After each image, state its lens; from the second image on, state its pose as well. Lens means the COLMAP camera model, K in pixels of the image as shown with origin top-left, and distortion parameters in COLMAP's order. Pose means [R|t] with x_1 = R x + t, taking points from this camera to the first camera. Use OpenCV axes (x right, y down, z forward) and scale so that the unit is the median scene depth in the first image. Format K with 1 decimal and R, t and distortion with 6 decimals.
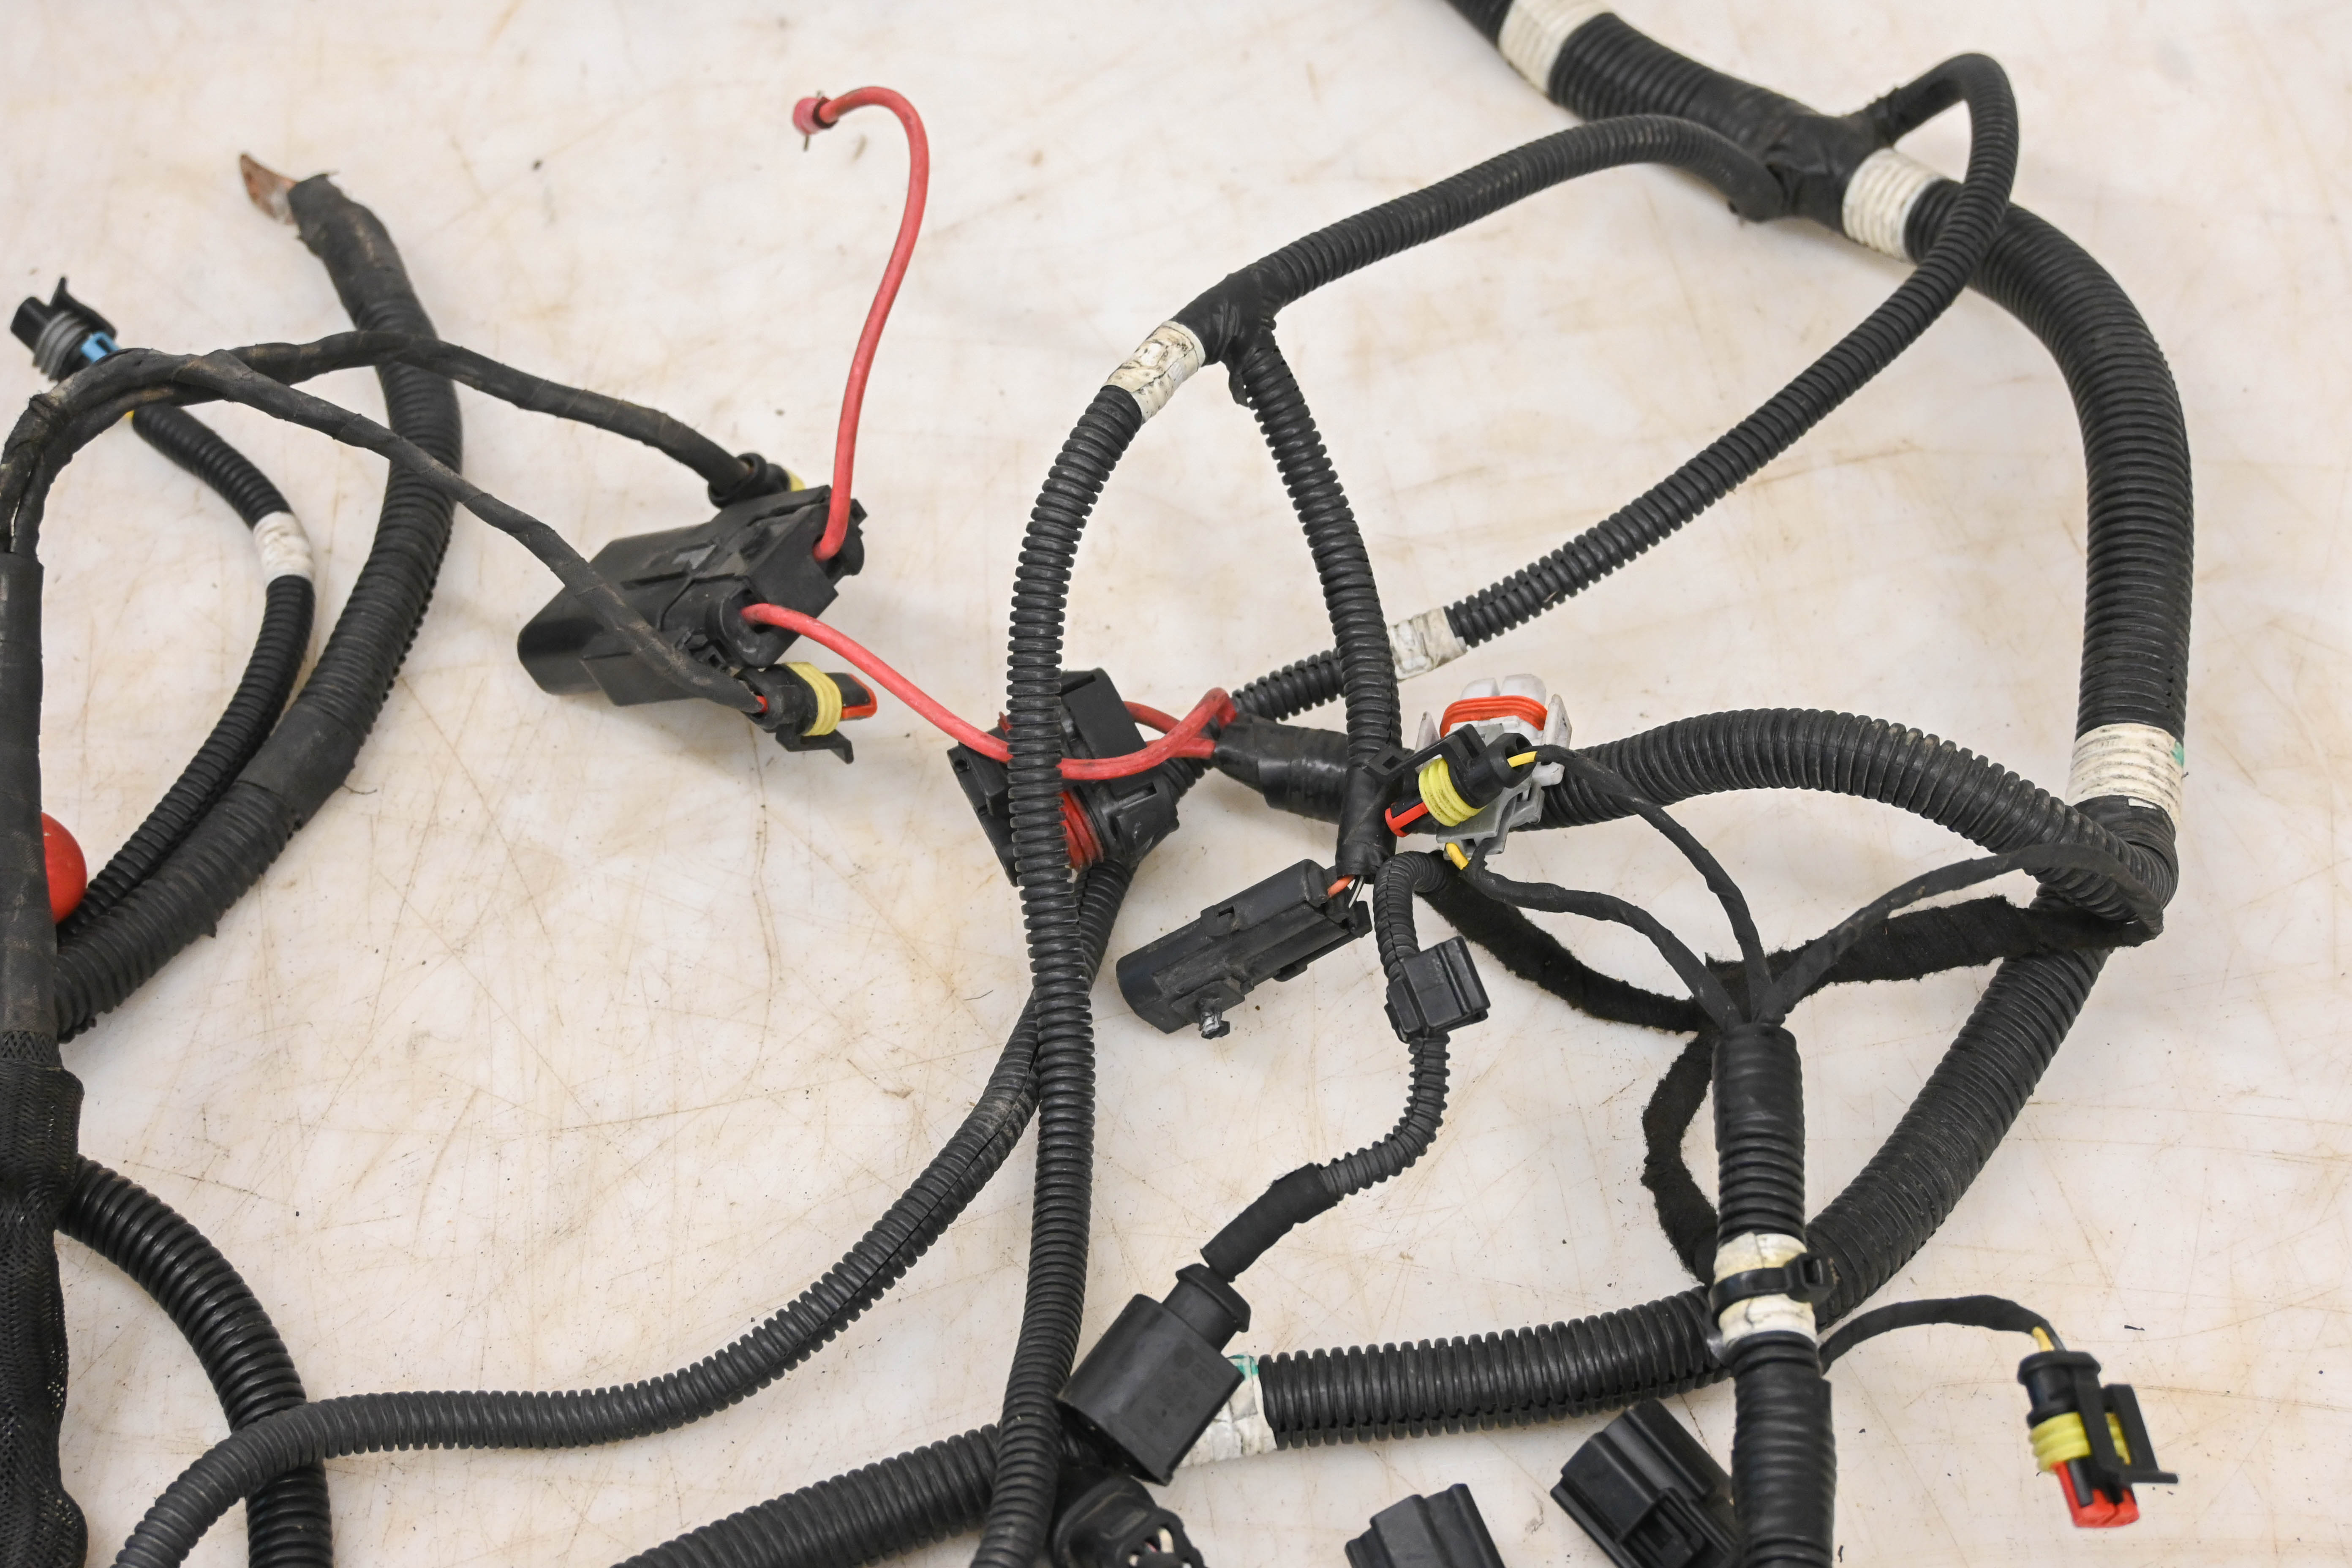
lens RADIAL K [[3794.1, 0, 1176.0], [0, 3794.1, 784.0], [0, 0, 1]] dist [0.022975, -0.055935]
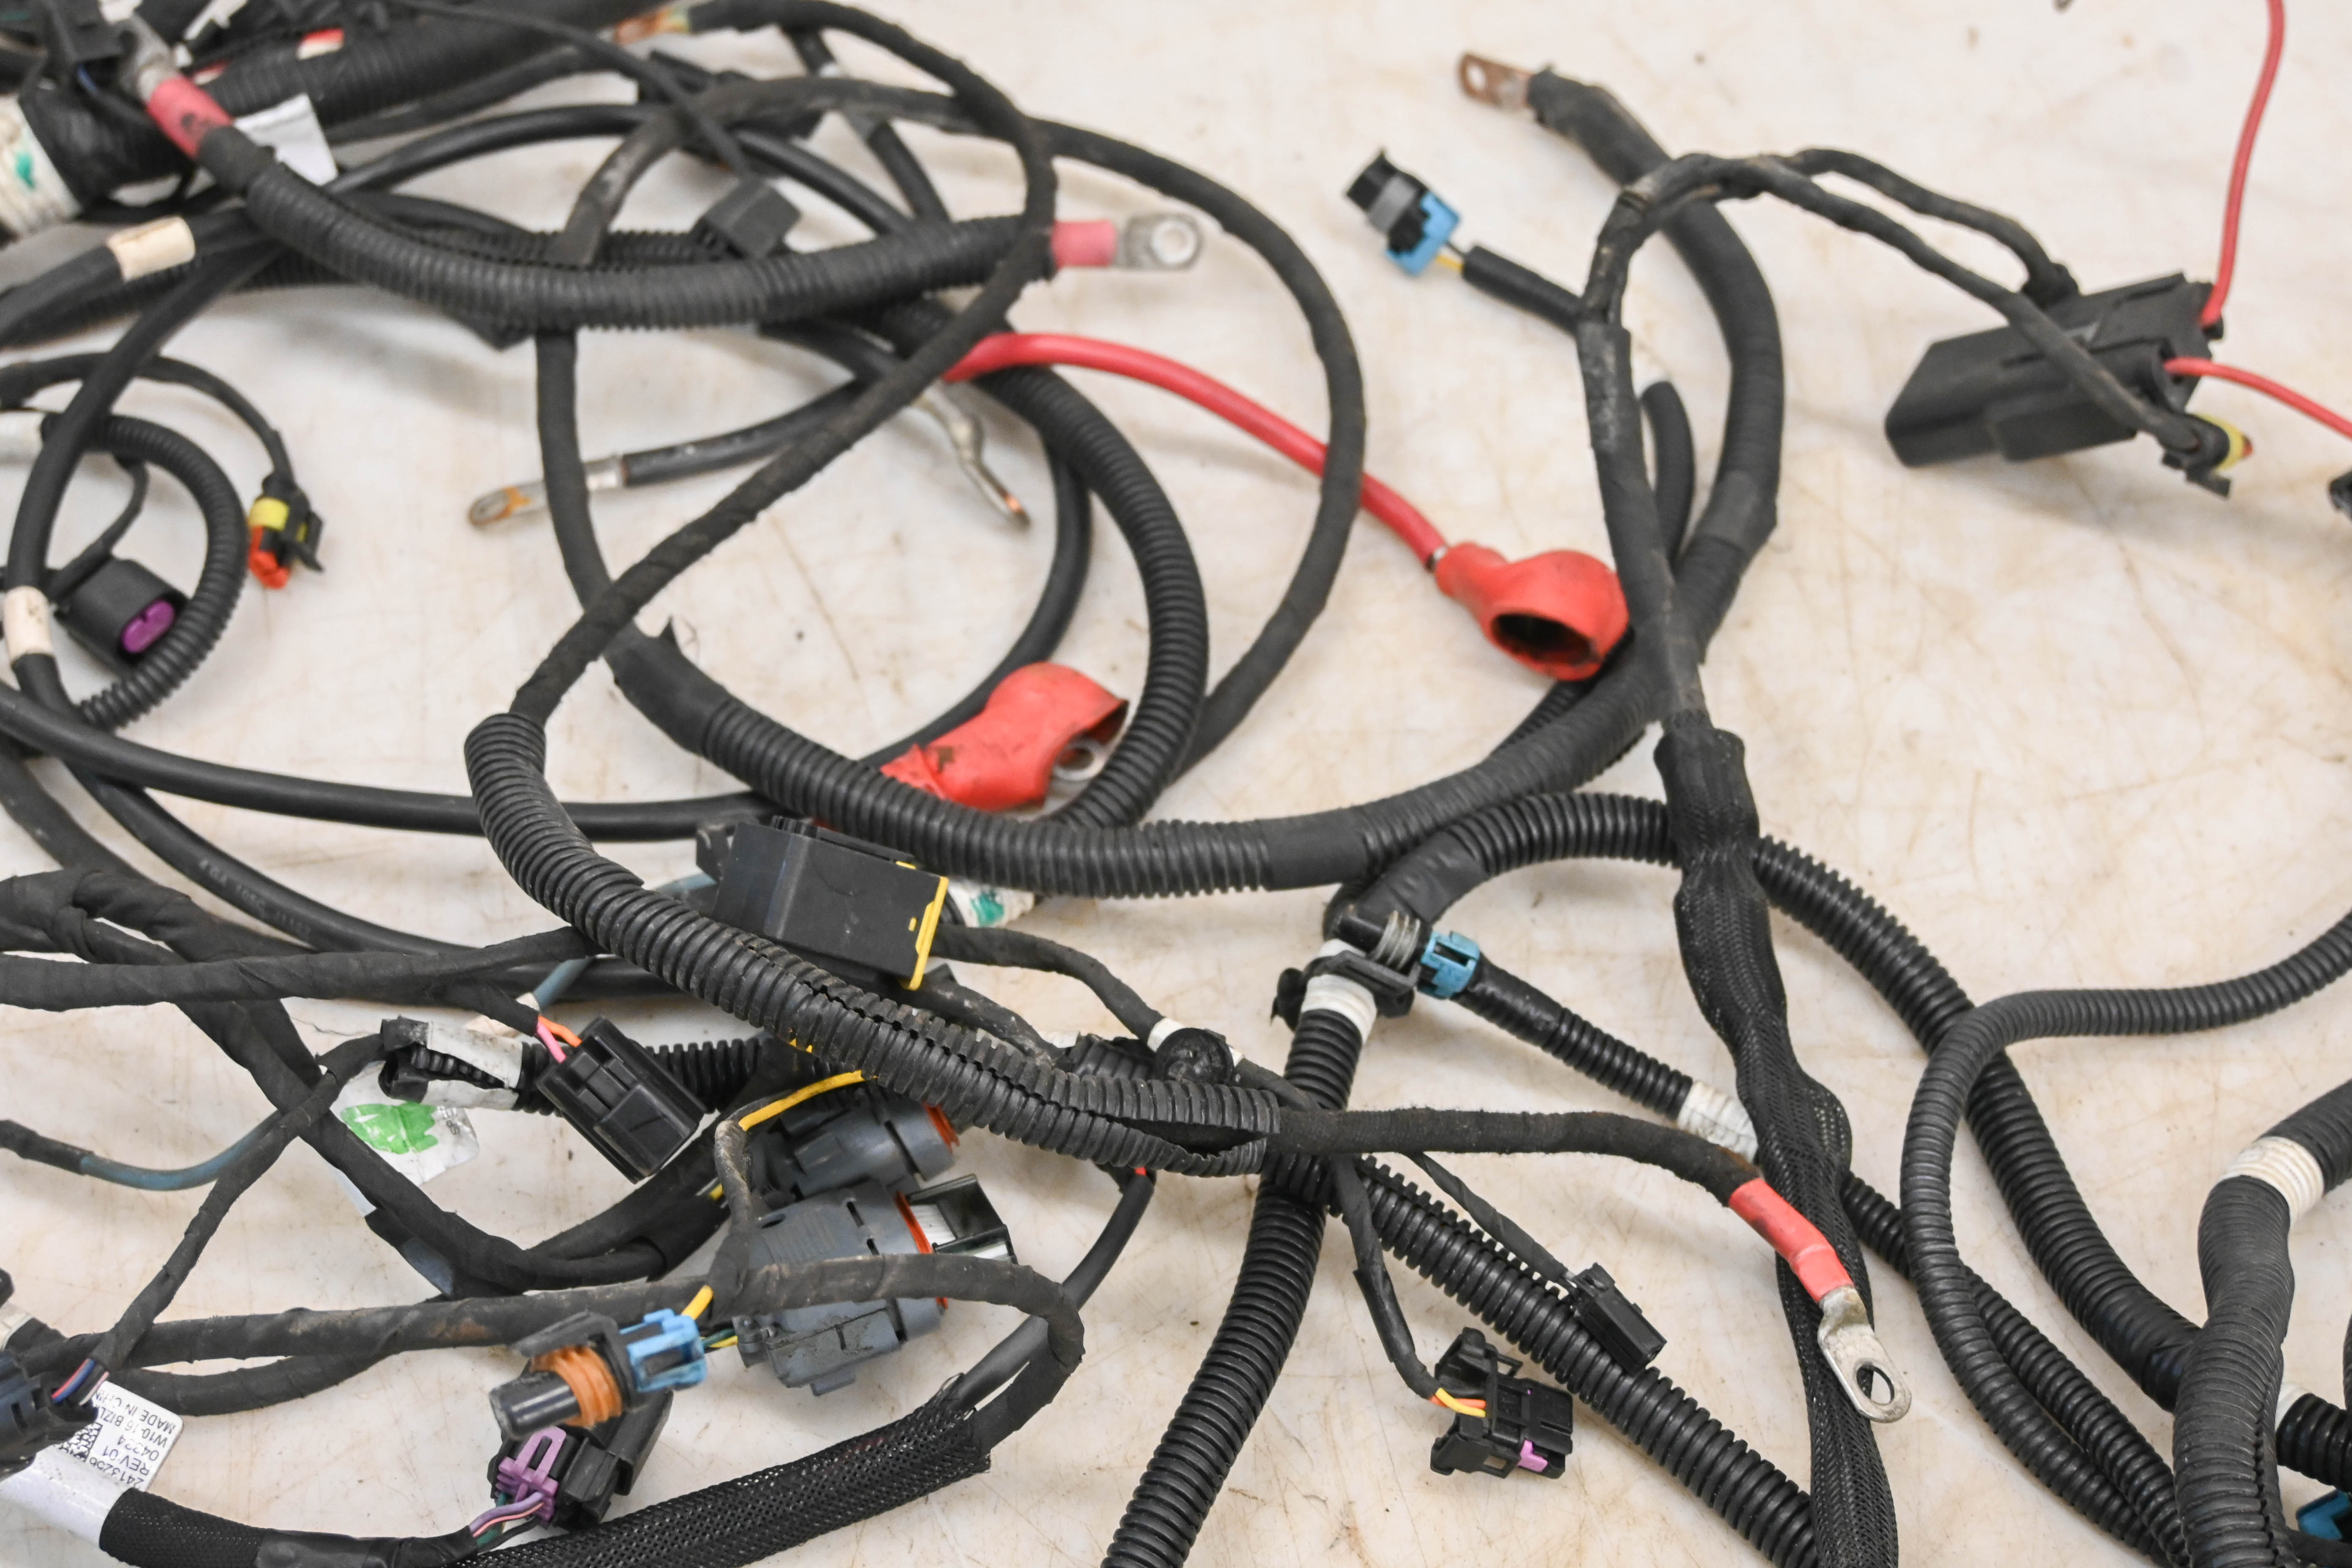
lens RADIAL K [[3794.1, 0, 1176.0], [0, 3794.1, 784.0], [0, 0, 1]] dist [0.022975, -0.055935]
pose [[0.996428, -0.040094, 0.074326, -0.508696], [0.043540, 0.998022, -0.045338, 0.123729], [-0.072361, 0.048413, 0.996203, -0.155833]]
